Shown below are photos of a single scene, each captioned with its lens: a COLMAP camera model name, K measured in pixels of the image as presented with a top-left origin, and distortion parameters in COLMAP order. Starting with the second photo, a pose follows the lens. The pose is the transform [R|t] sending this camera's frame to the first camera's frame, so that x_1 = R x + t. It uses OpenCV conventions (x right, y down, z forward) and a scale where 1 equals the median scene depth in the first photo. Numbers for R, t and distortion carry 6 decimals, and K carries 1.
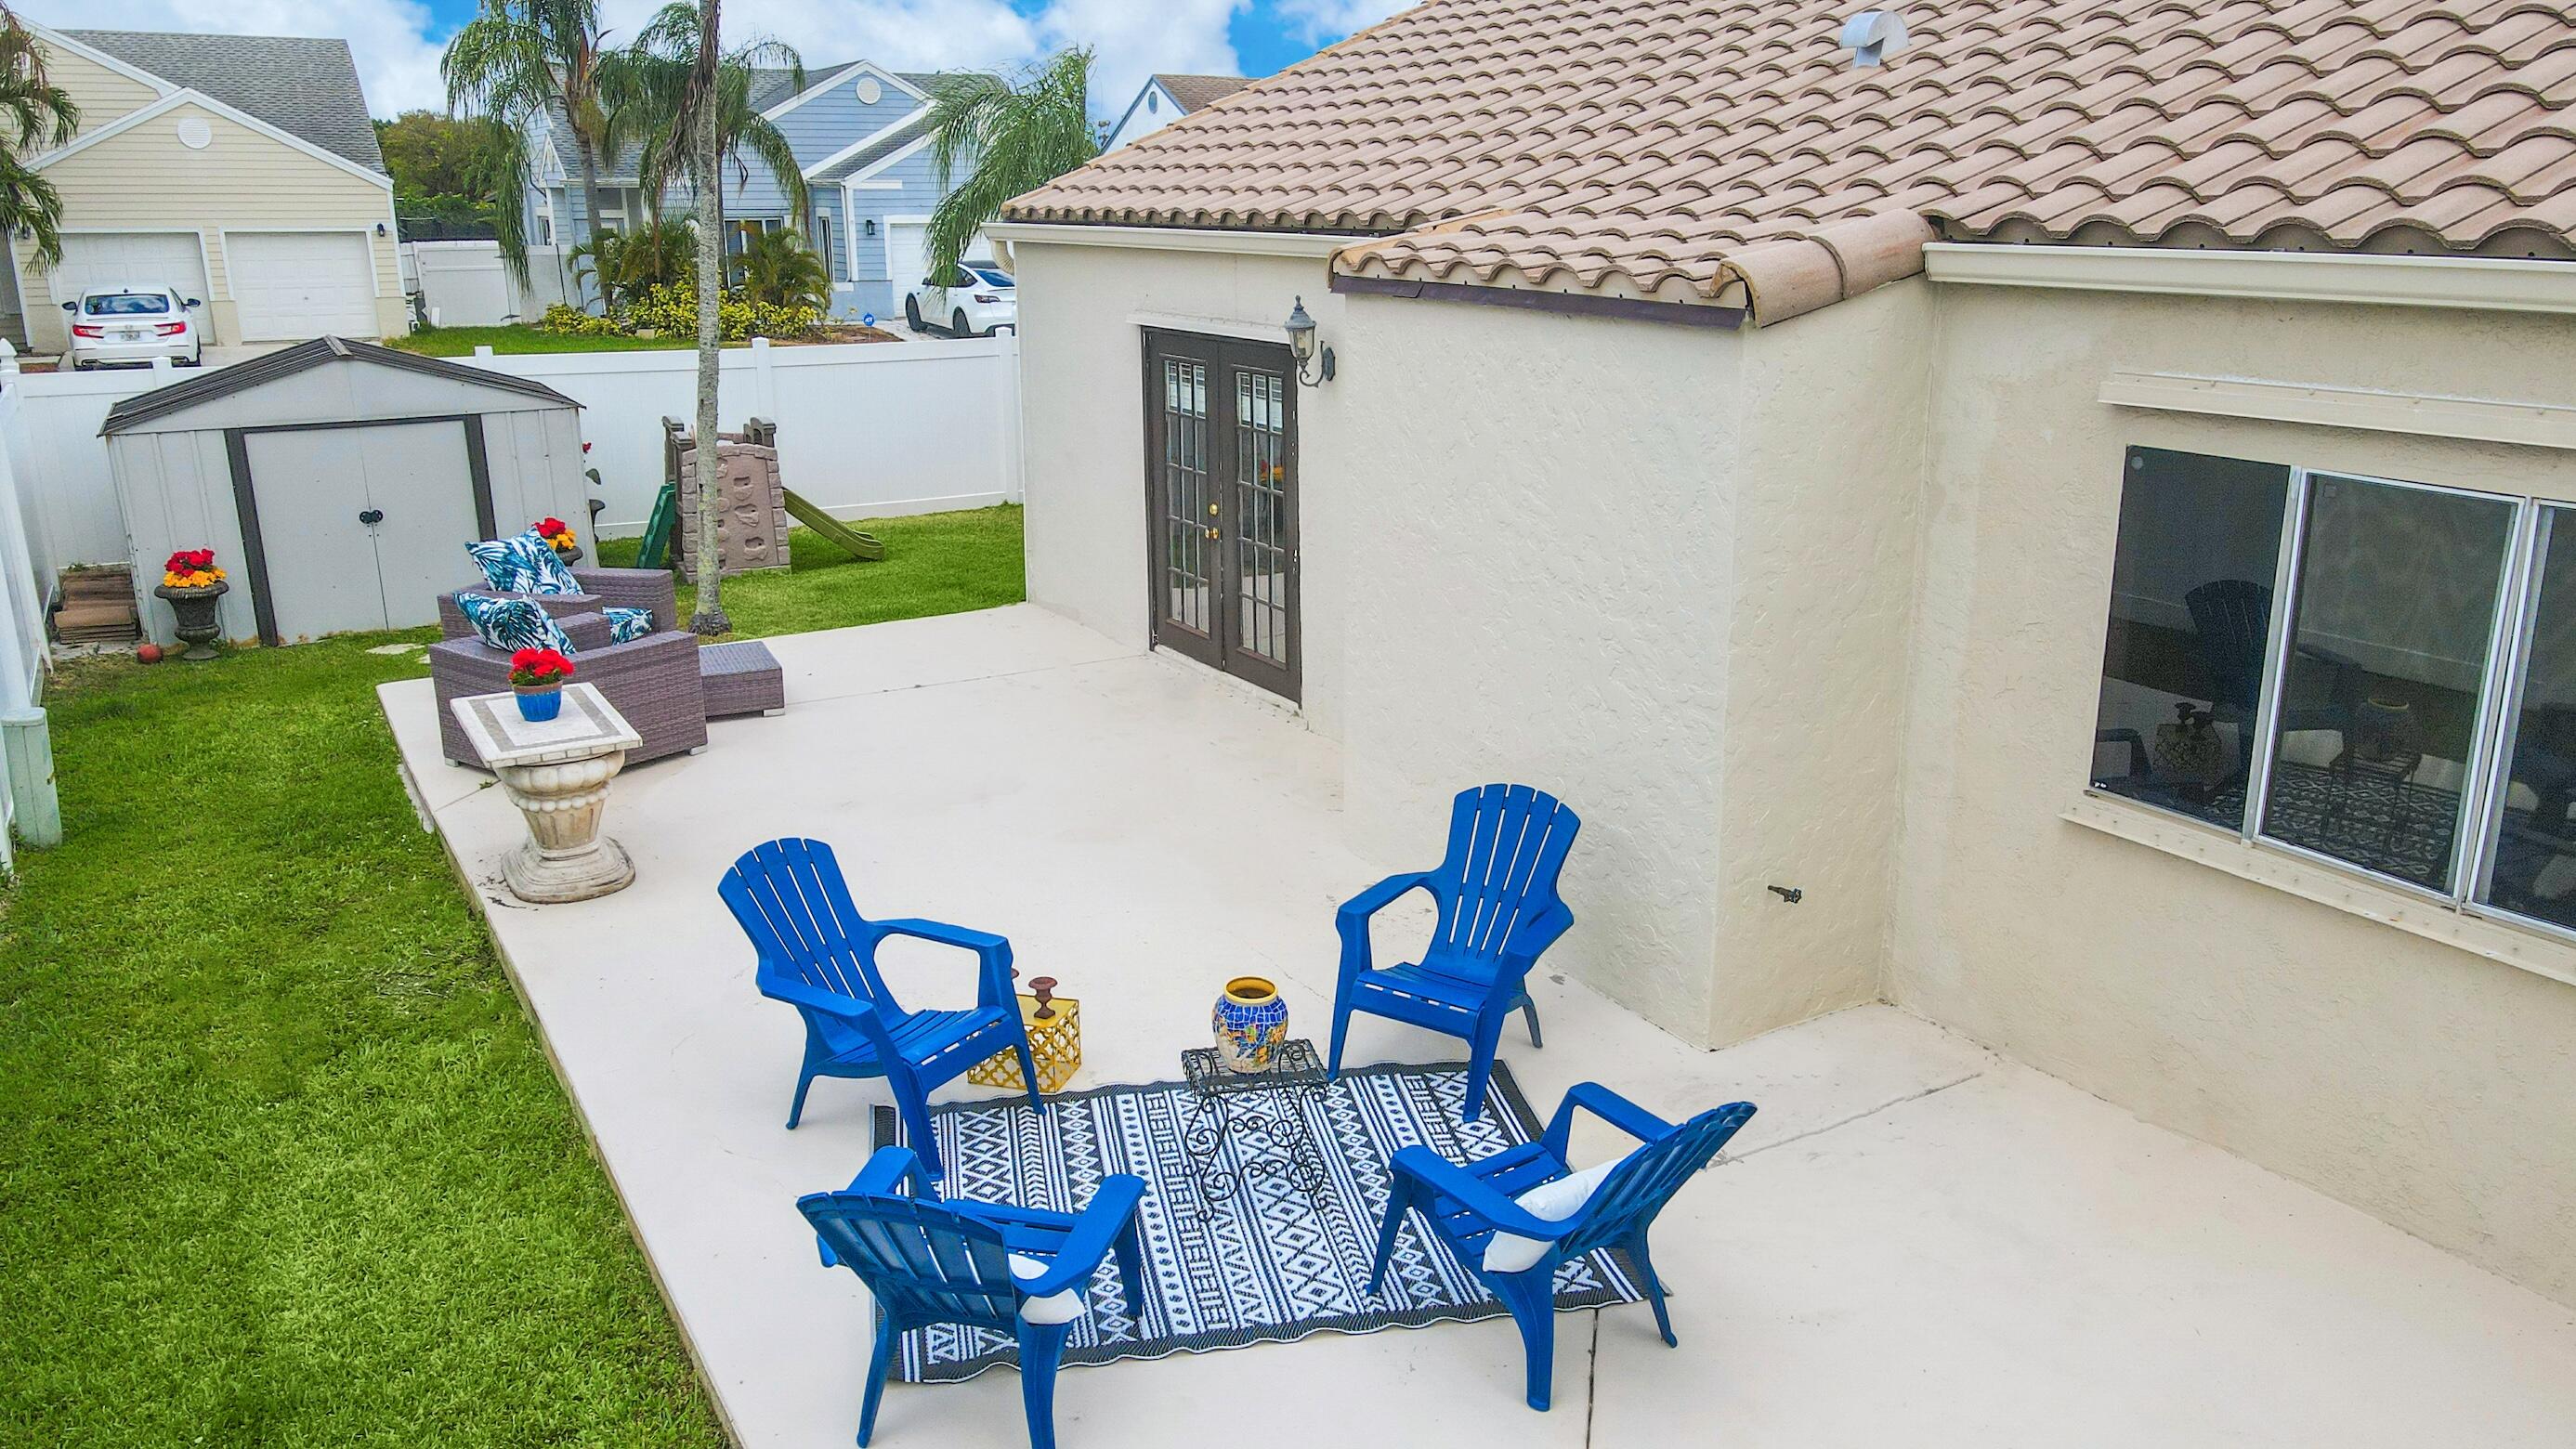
lens RADIAL K [[1911.4, 0, 1288.0], [0, 1911.4, 724.5], [0, 0, 1]] dist [0.021893, 0.009588]
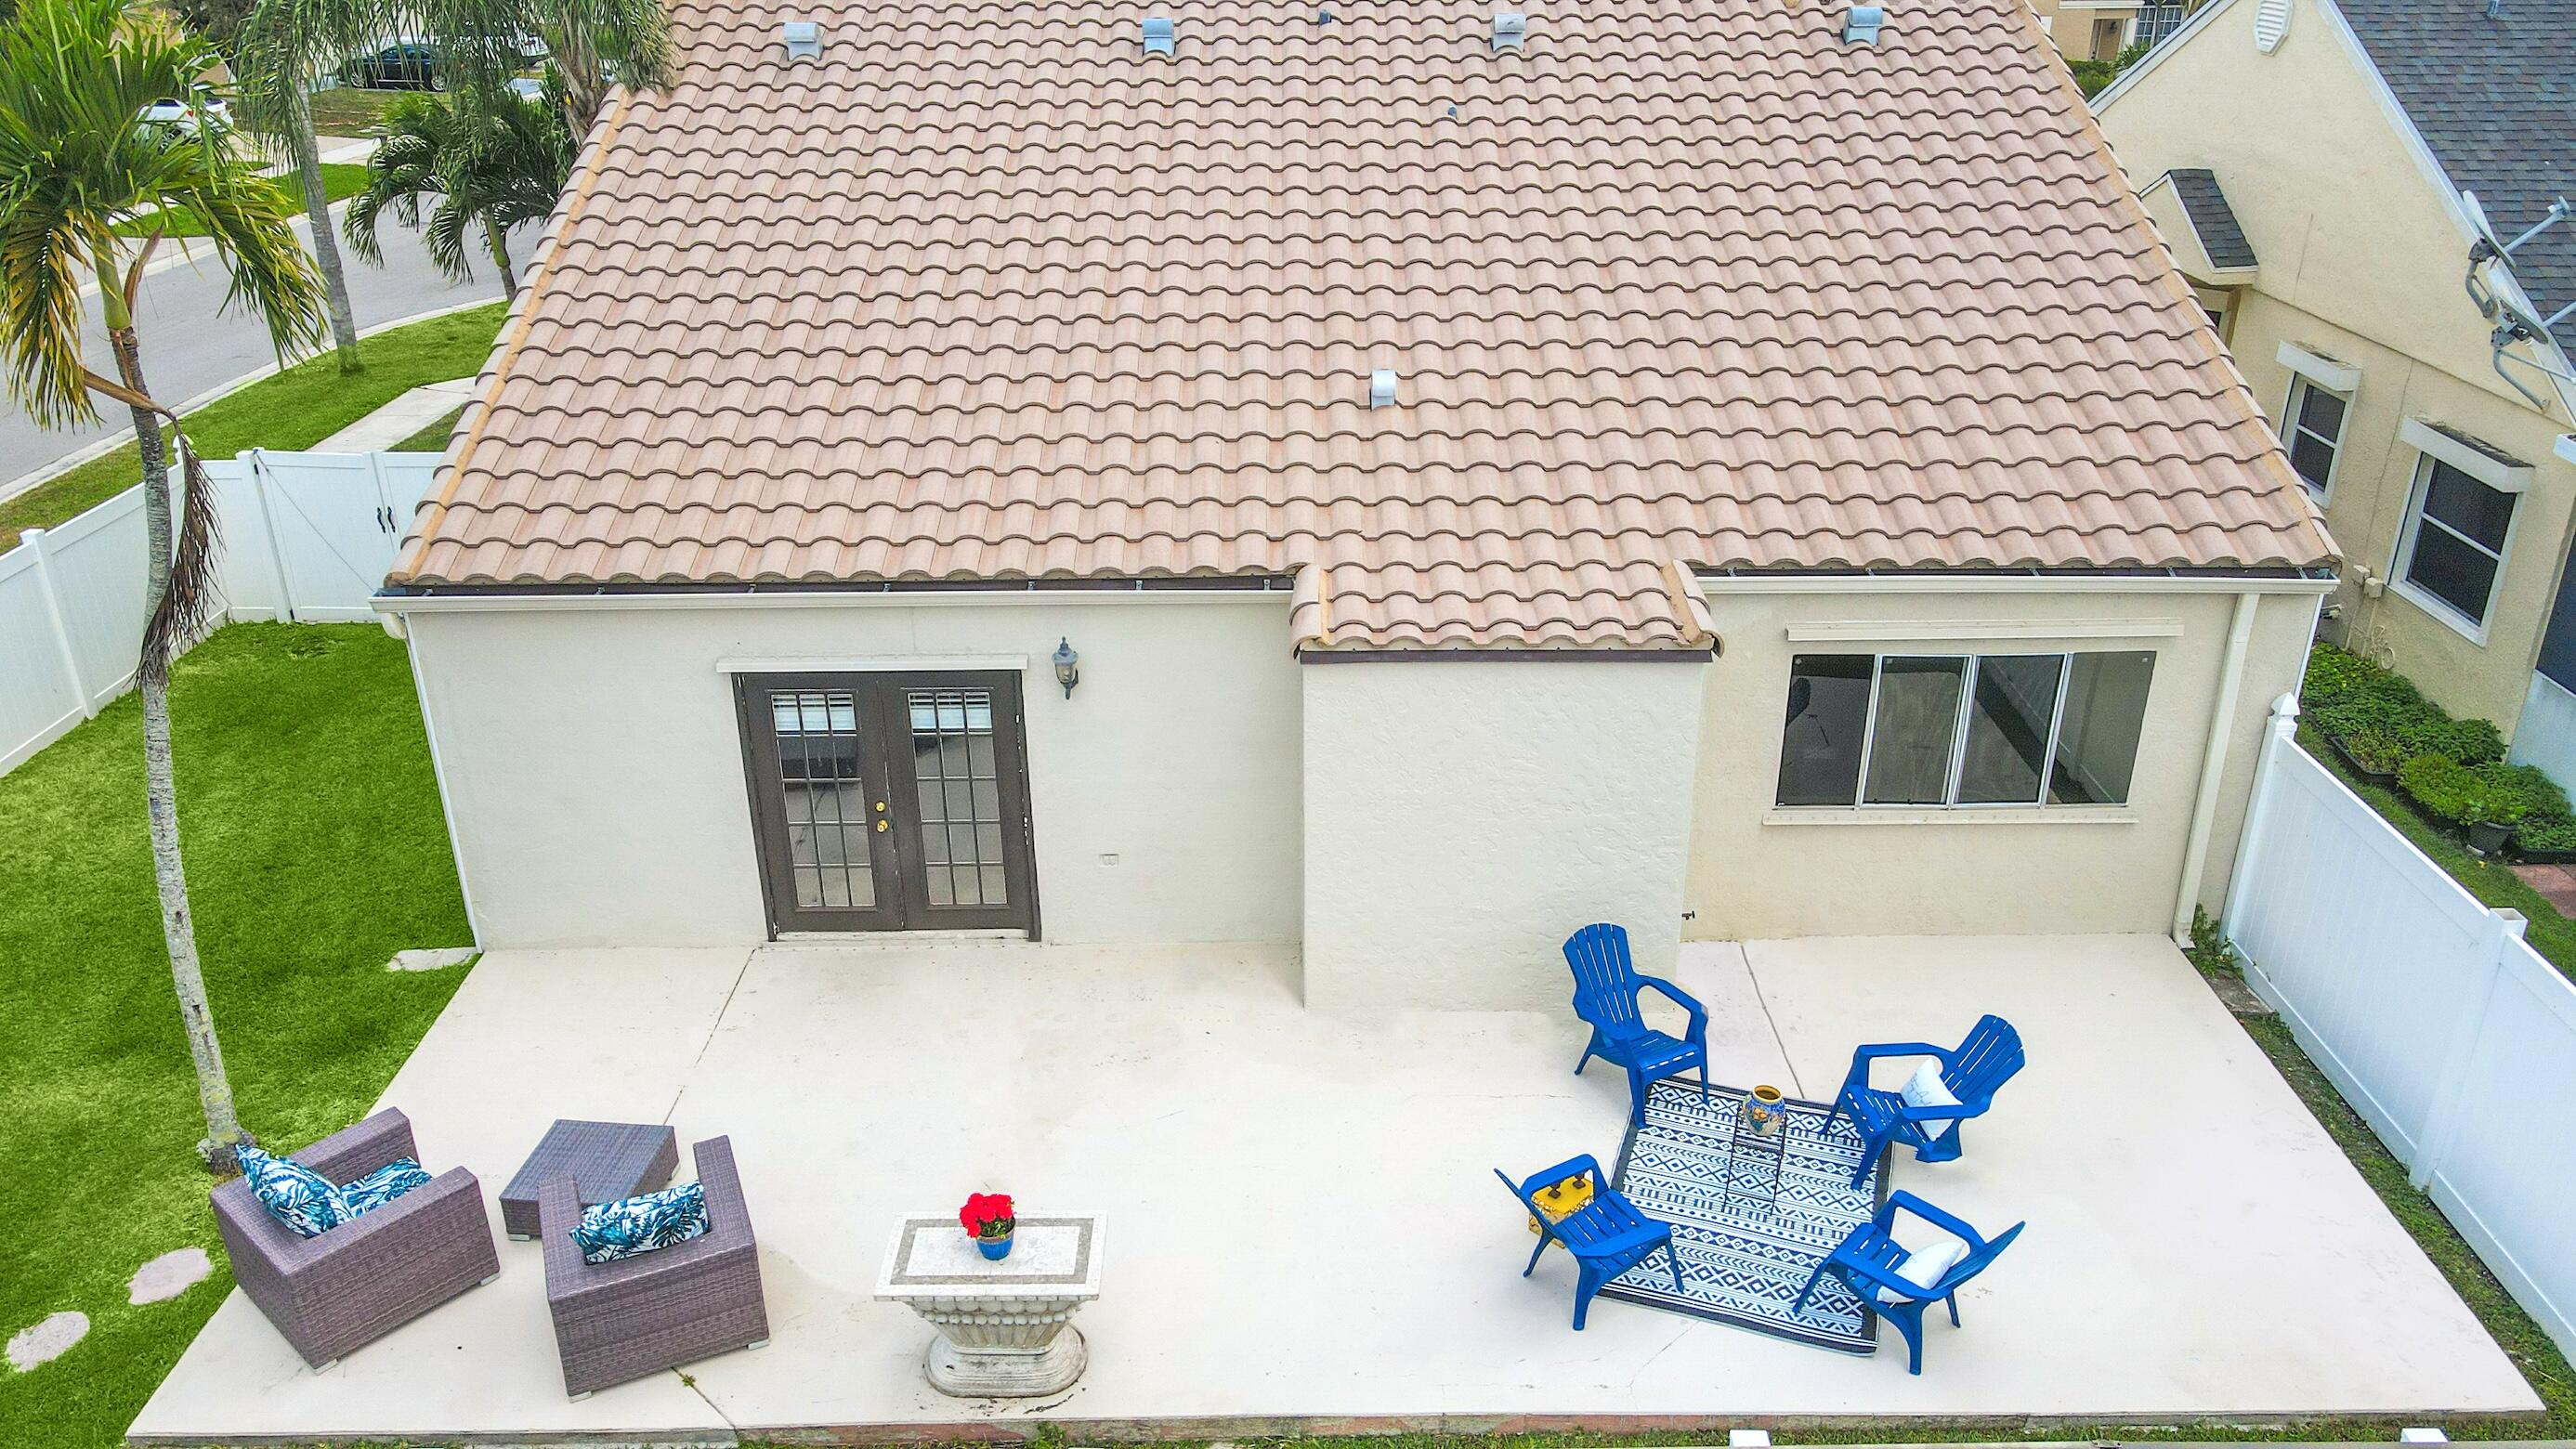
lens RADIAL K [[1911.4, 0, 1288.0], [0, 1911.4, 724.5], [0, 0, 1]] dist [0.021893, 0.009588]
pose [[0.509639, -0.347104, 0.787265, -0.877368], [0.244757, 0.935695, 0.254102, -0.428121], [-0.824840, 0.063188, 0.561823, 0.163633]]
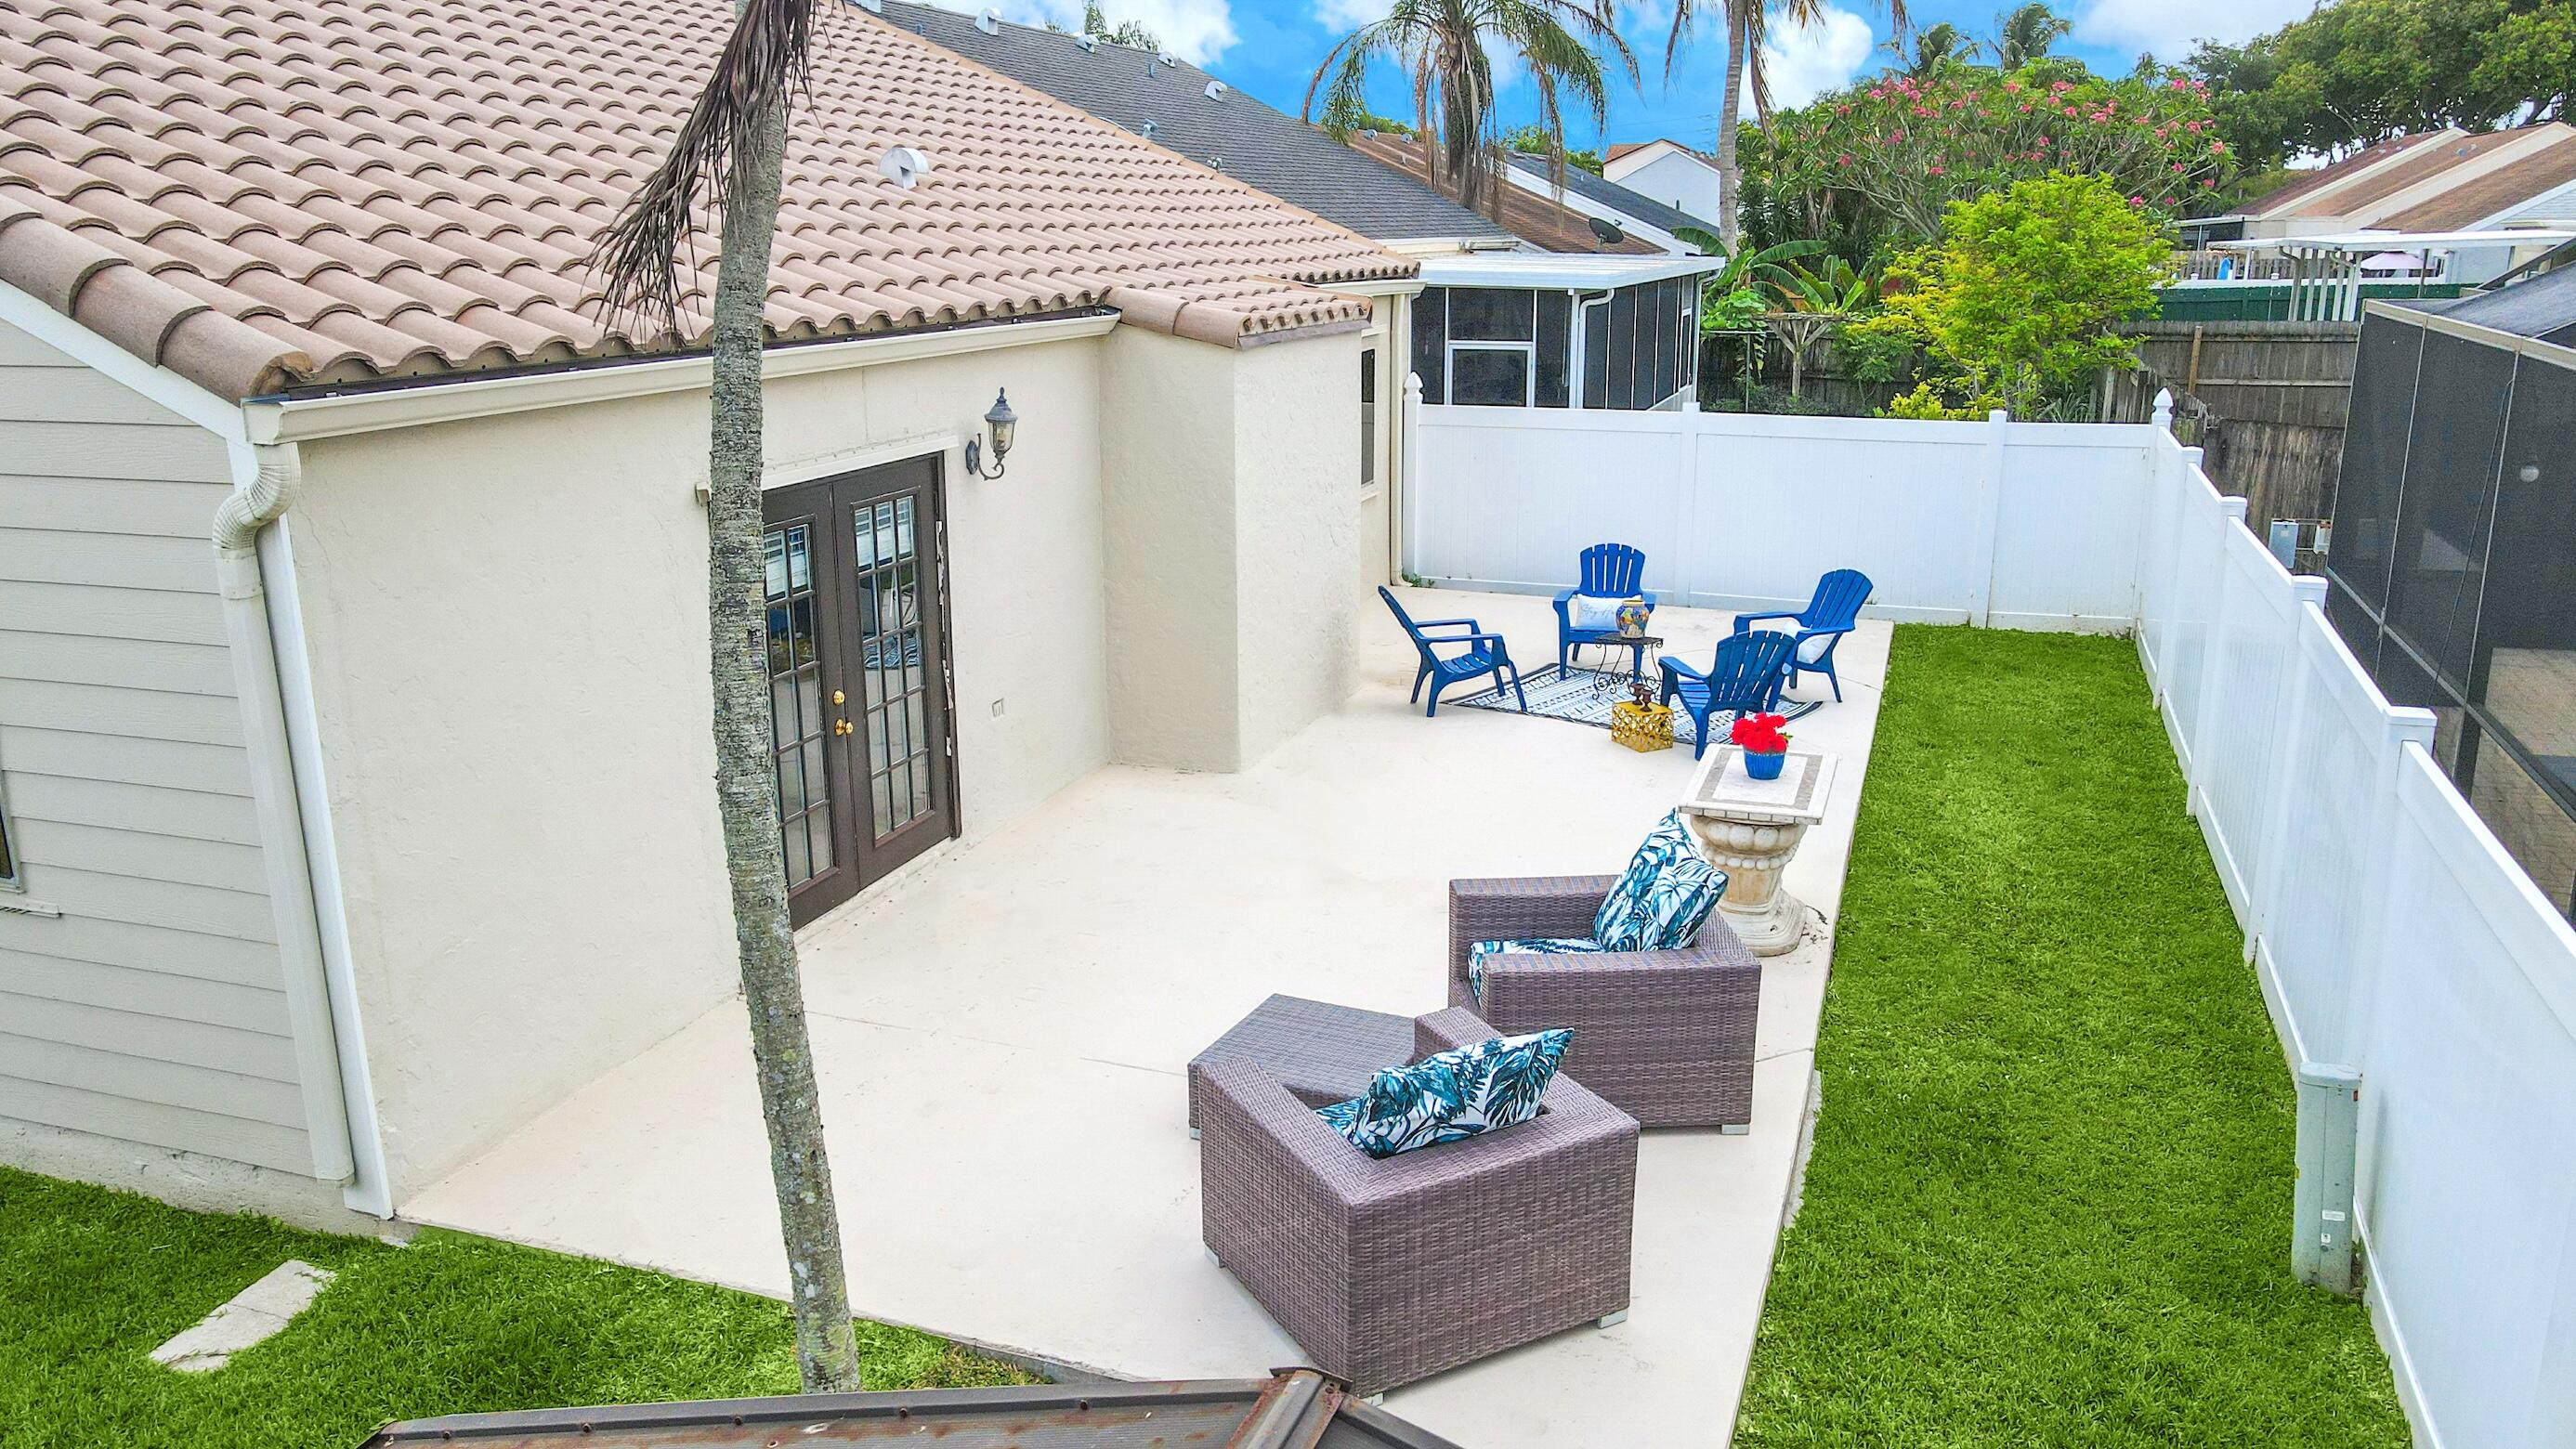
lens RADIAL K [[1911.4, 0, 1288.0], [0, 1911.4, 724.5], [0, 0, 1]] dist [0.021893, 0.009588]
pose [[-0.650696, -0.177490, 0.738303, -0.802543], [0.222683, 0.884946, 0.409002, -0.416112], [-0.725952, 0.430544, -0.536307, 1.411434]]
